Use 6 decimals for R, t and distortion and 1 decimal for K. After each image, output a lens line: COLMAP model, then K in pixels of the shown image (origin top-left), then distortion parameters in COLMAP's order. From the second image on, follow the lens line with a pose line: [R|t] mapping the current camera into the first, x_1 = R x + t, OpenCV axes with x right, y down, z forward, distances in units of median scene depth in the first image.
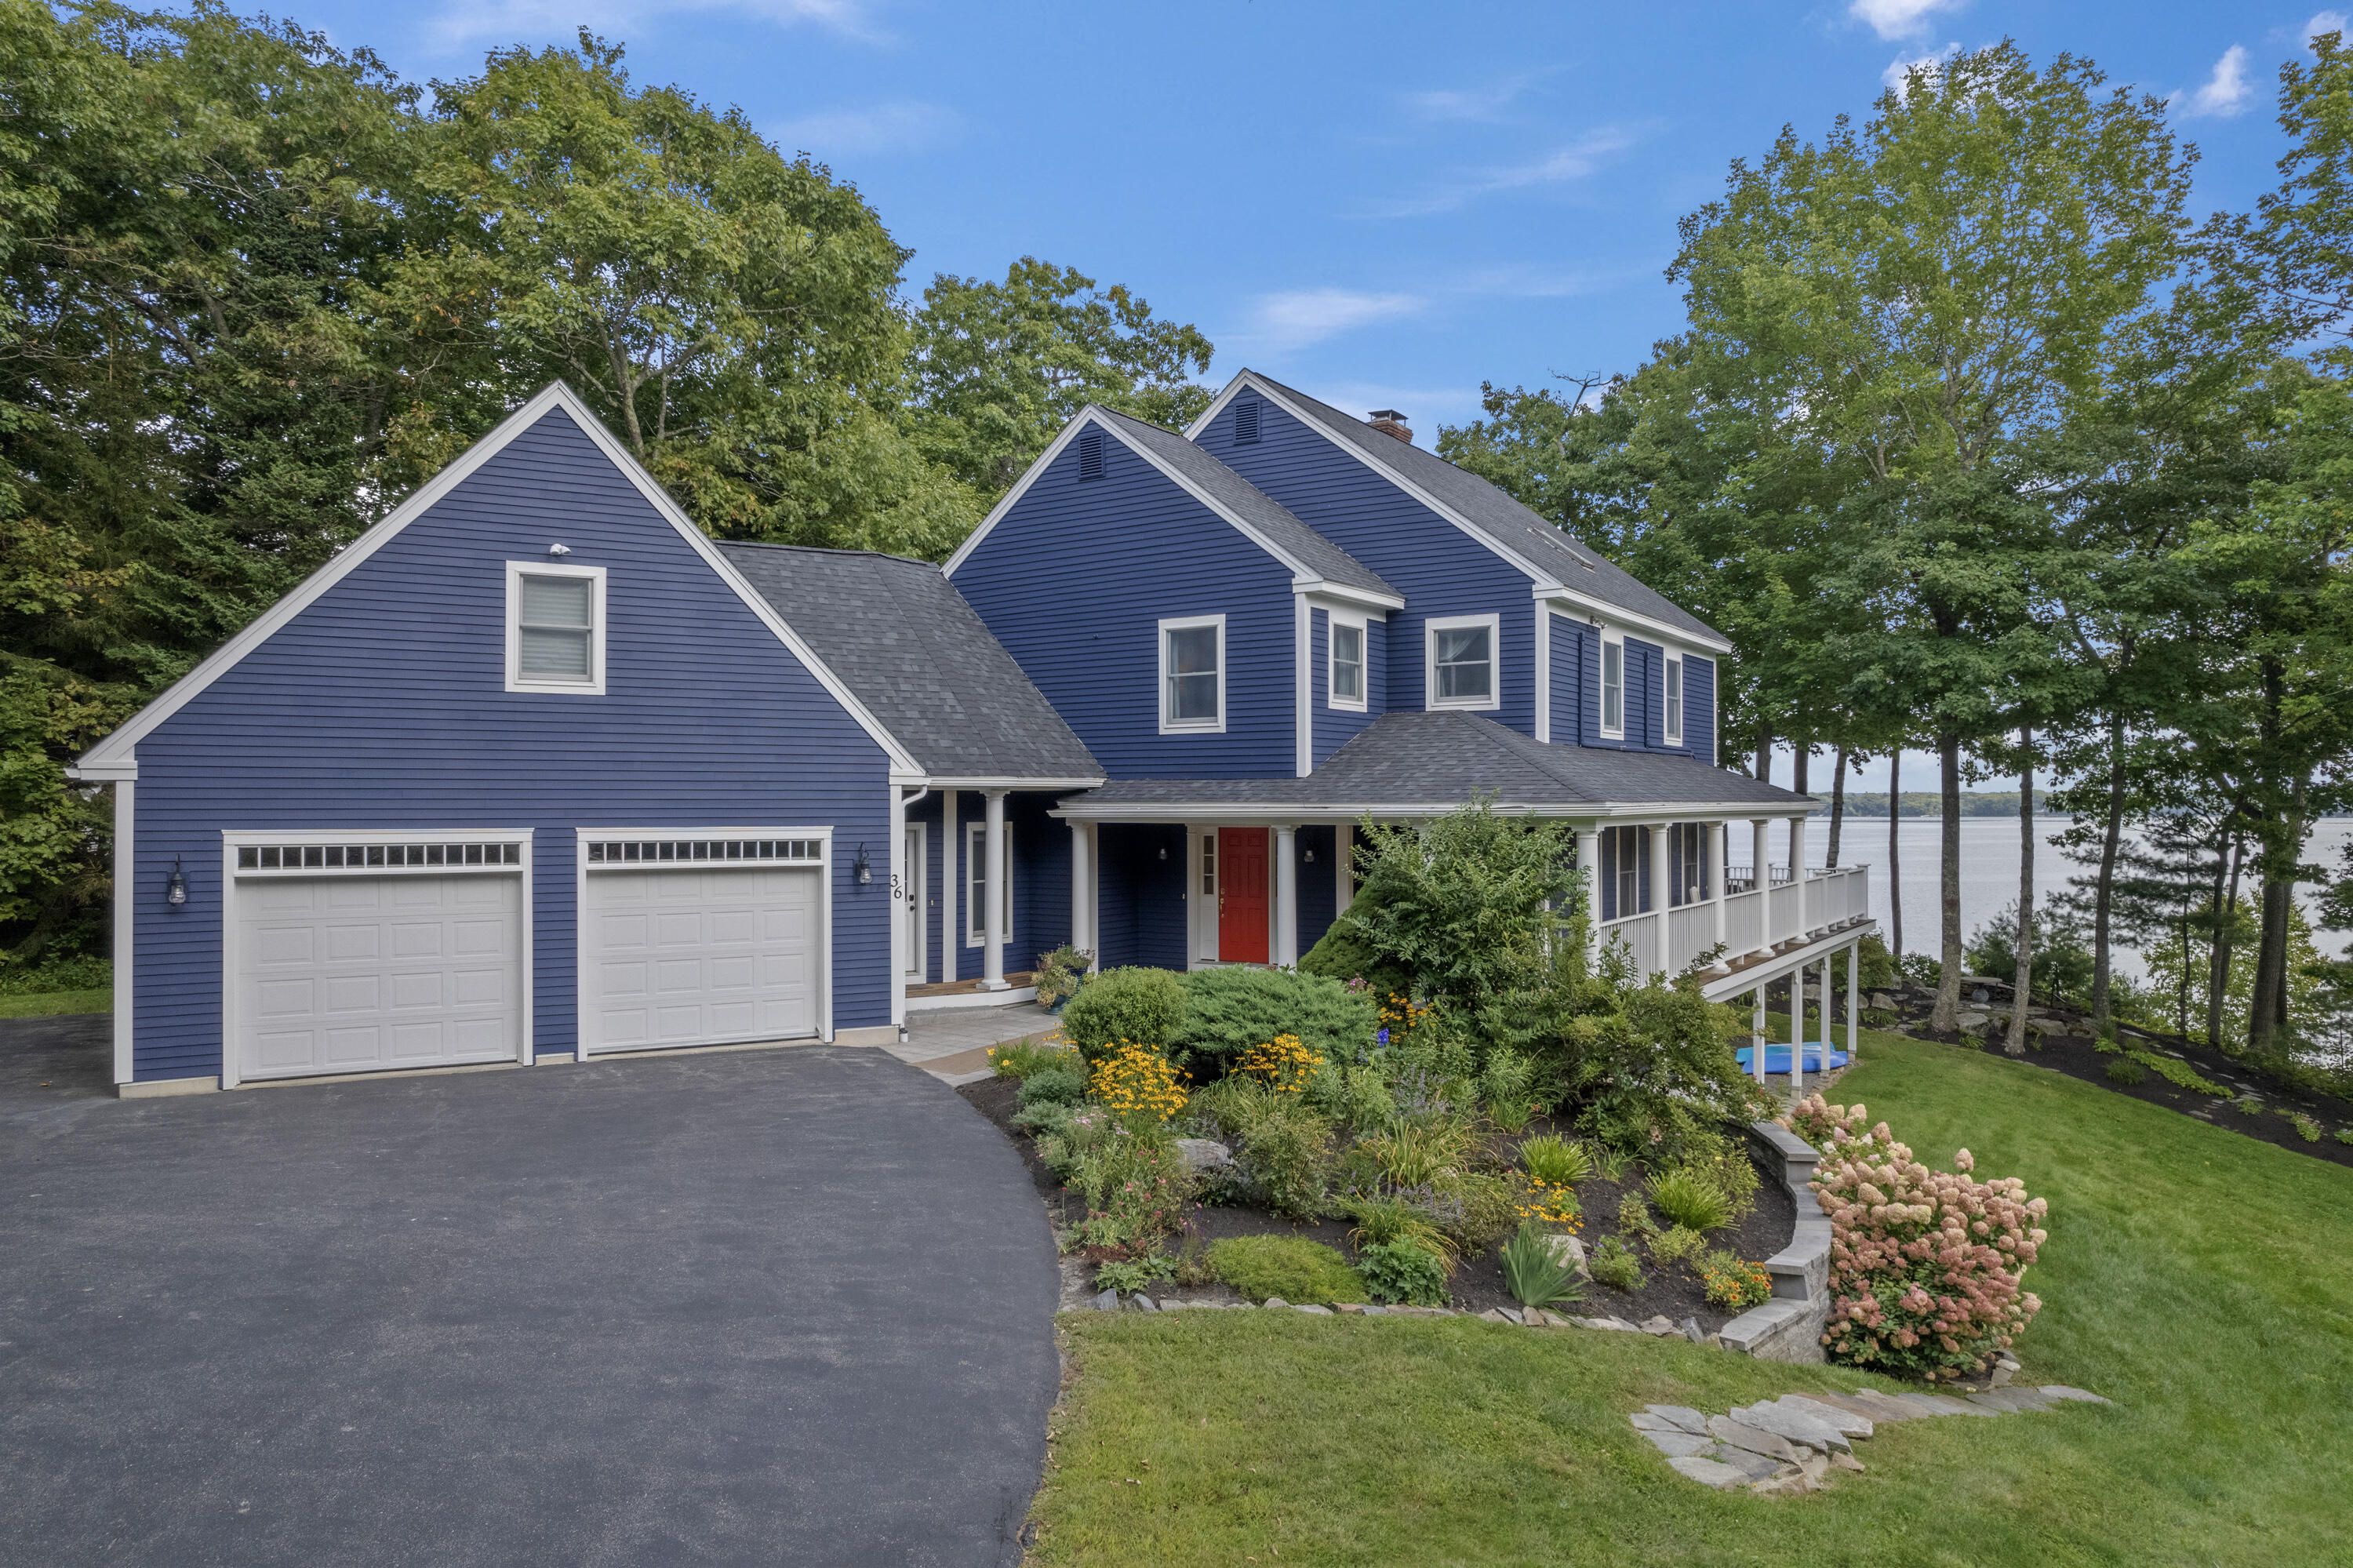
lens RADIAL K [[1515.5, 0, 1206.9], [0, 1515.5, 769.0], [0, 0, 1]] dist [-0.033658, -0.000667]
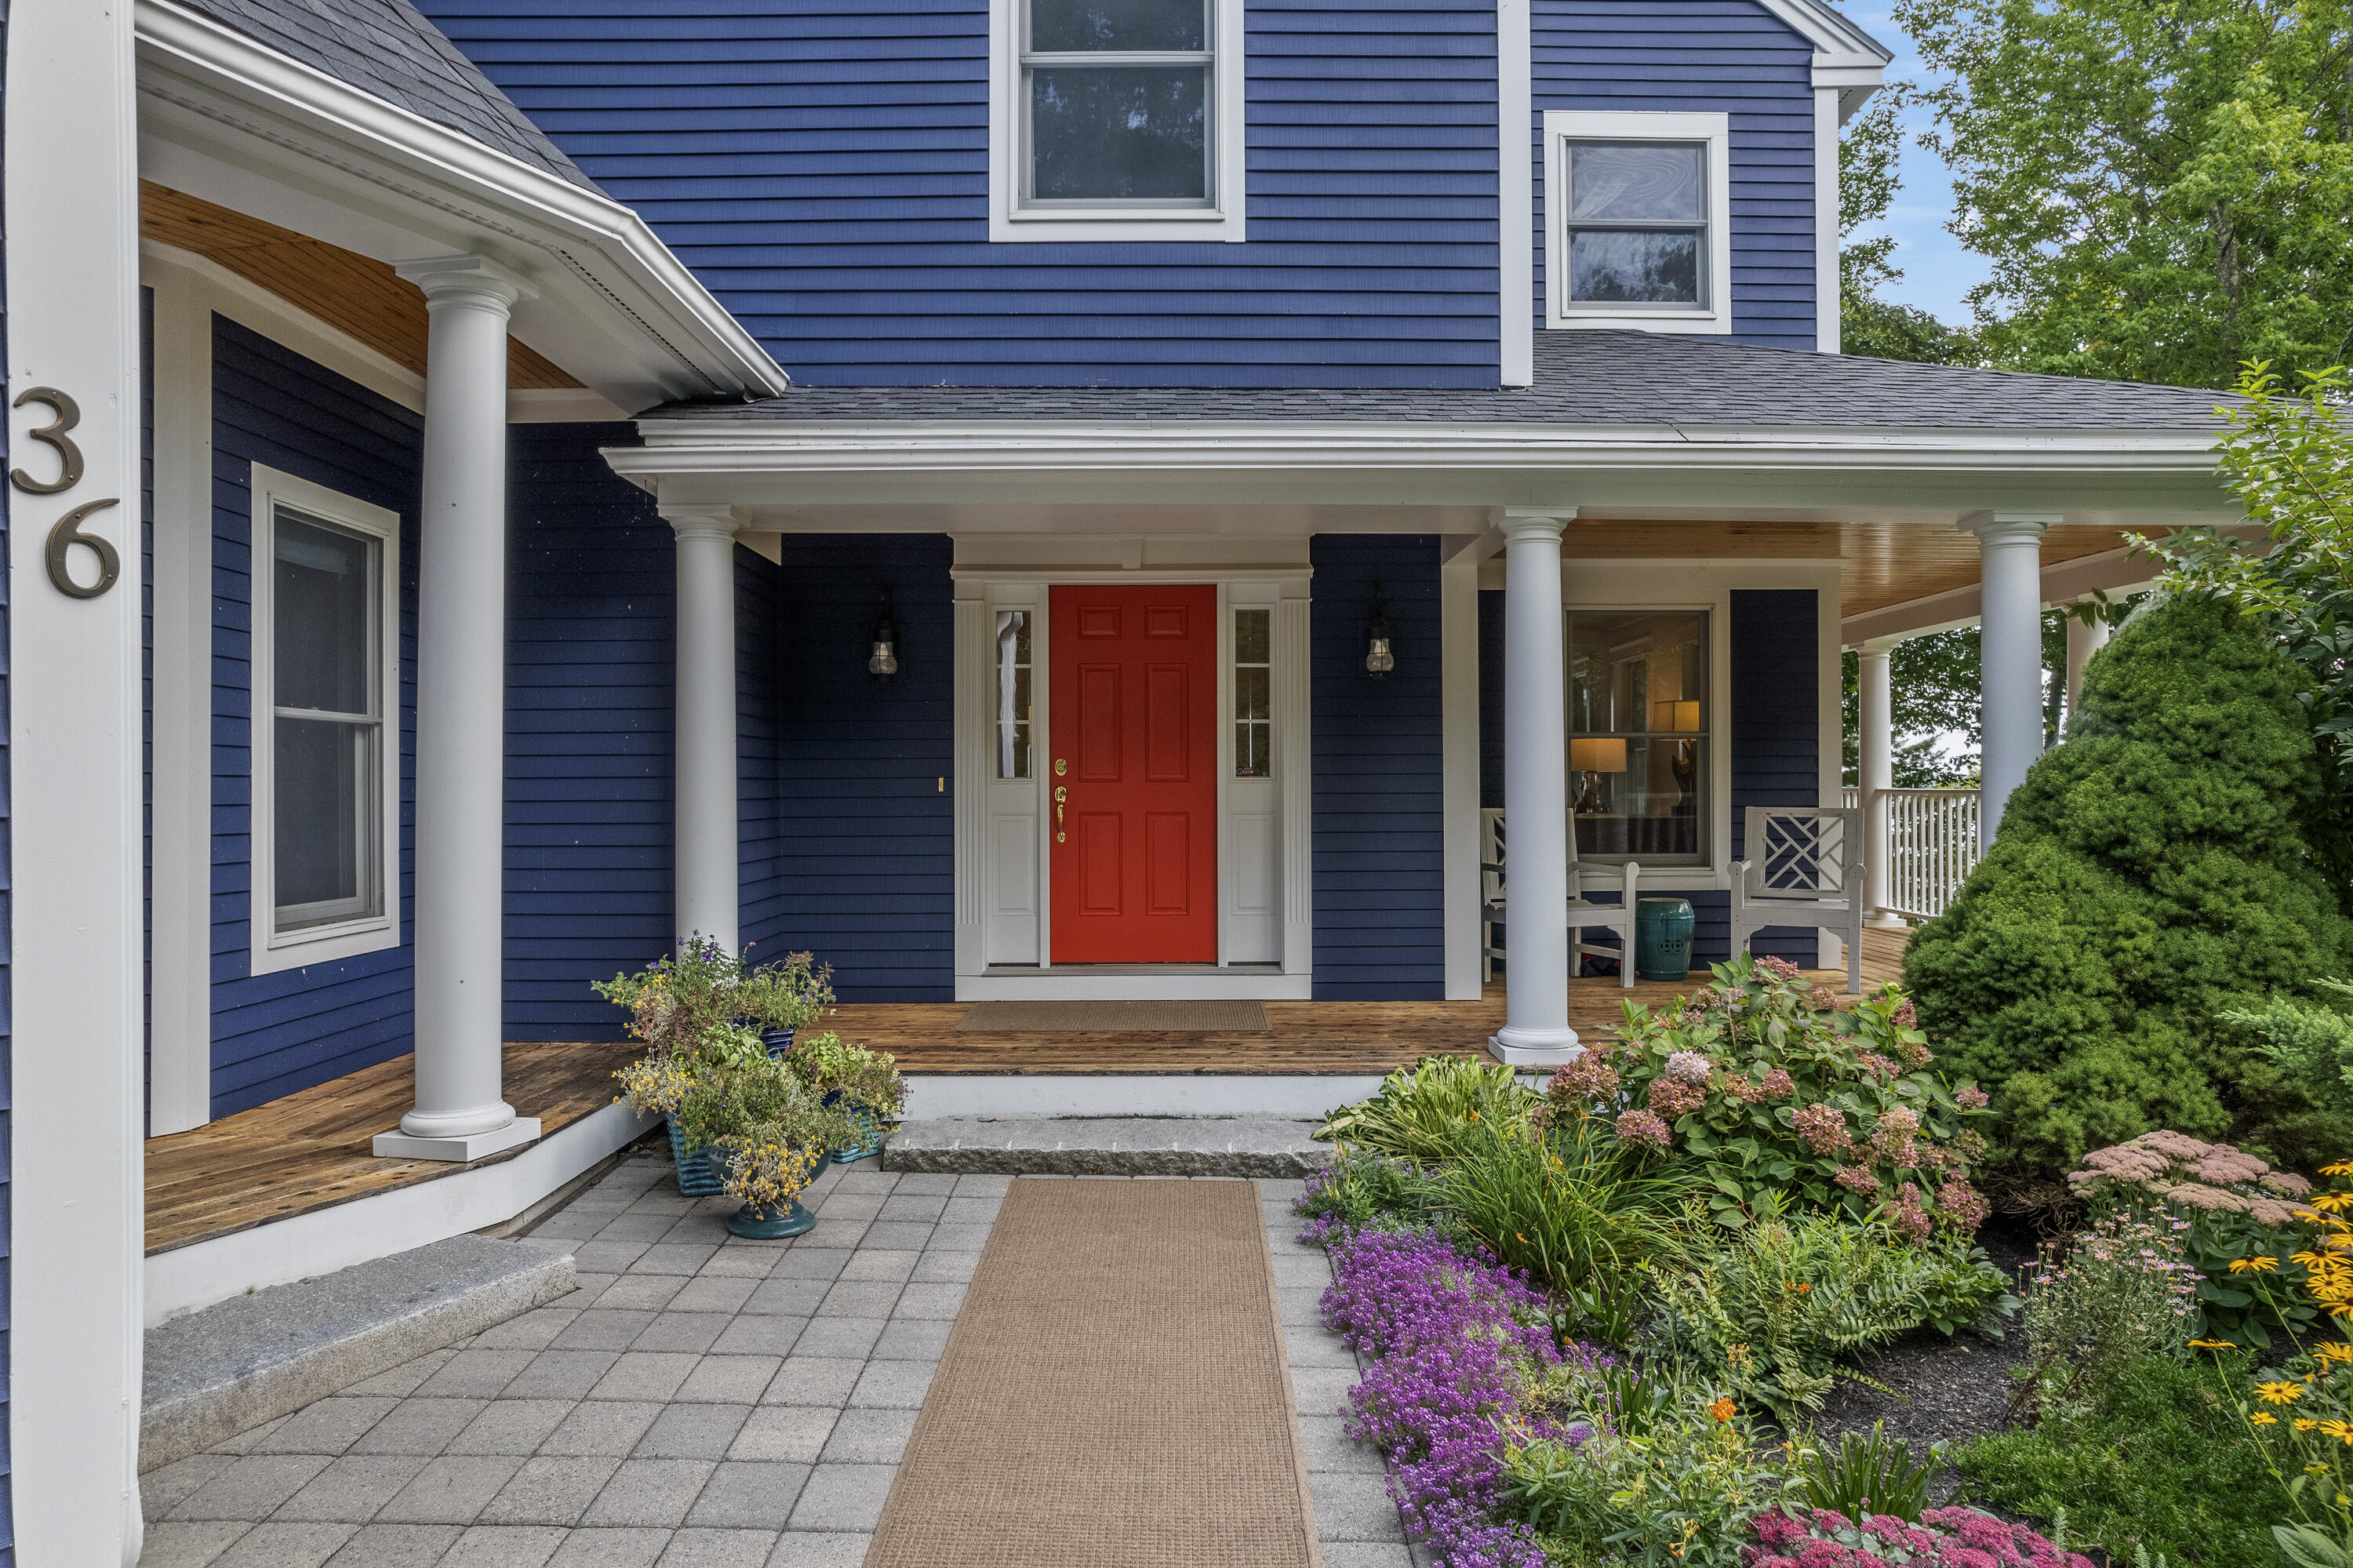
lens RADIAL K [[1507.2, 0, 1184.6], [0, 1507.2, 783.2], [0, 0, 1]] dist [-0.079385, 0.078154]
pose [[0.828079, 0.000777, 0.560611, -0.172146], [-0.010757, 0.999837, 0.014504, 0.084200], [-0.560509, -0.018041, 0.827952, 0.739533]]
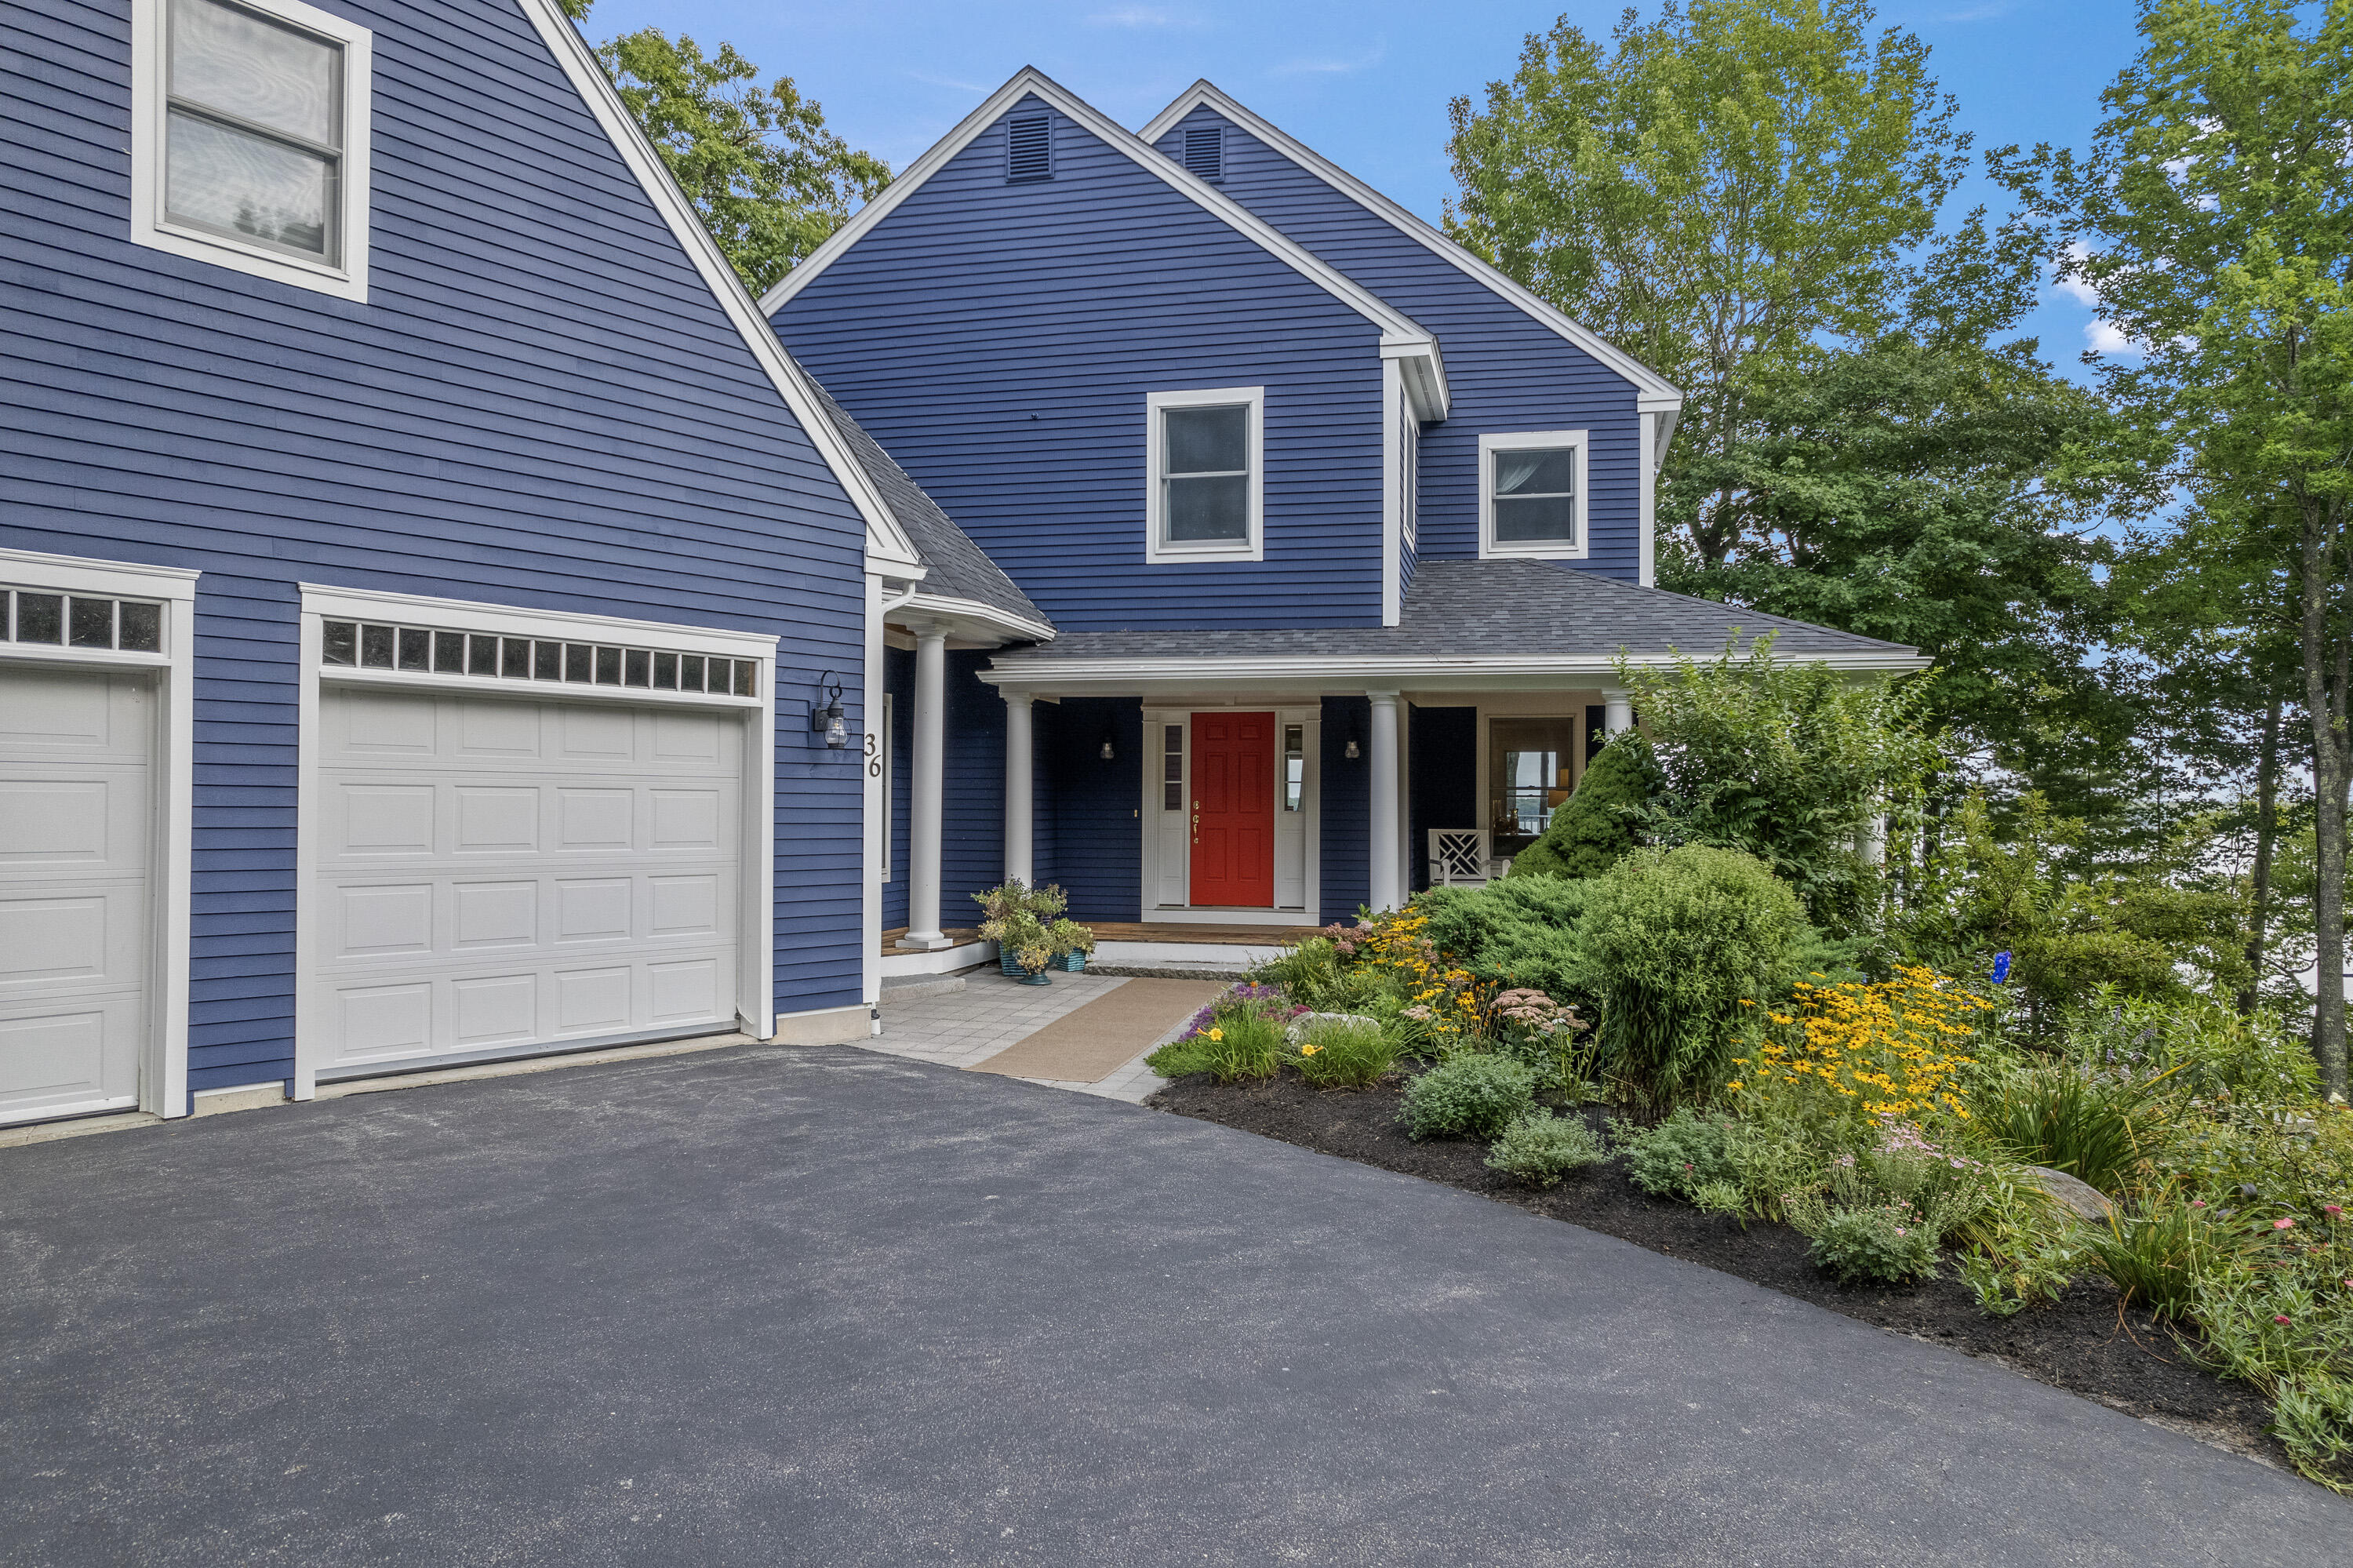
lens RADIAL K [[1507.2, 0, 1184.6], [0, 1507.2, 783.2], [0, 0, 1]] dist [-0.079385, 0.078154]
pose [[0.933204, 0.013977, 0.359076, -0.257228], [-0.016260, 0.999862, 0.003339, 0.072904], [-0.358979, -0.008954, 0.933303, 0.383693]]
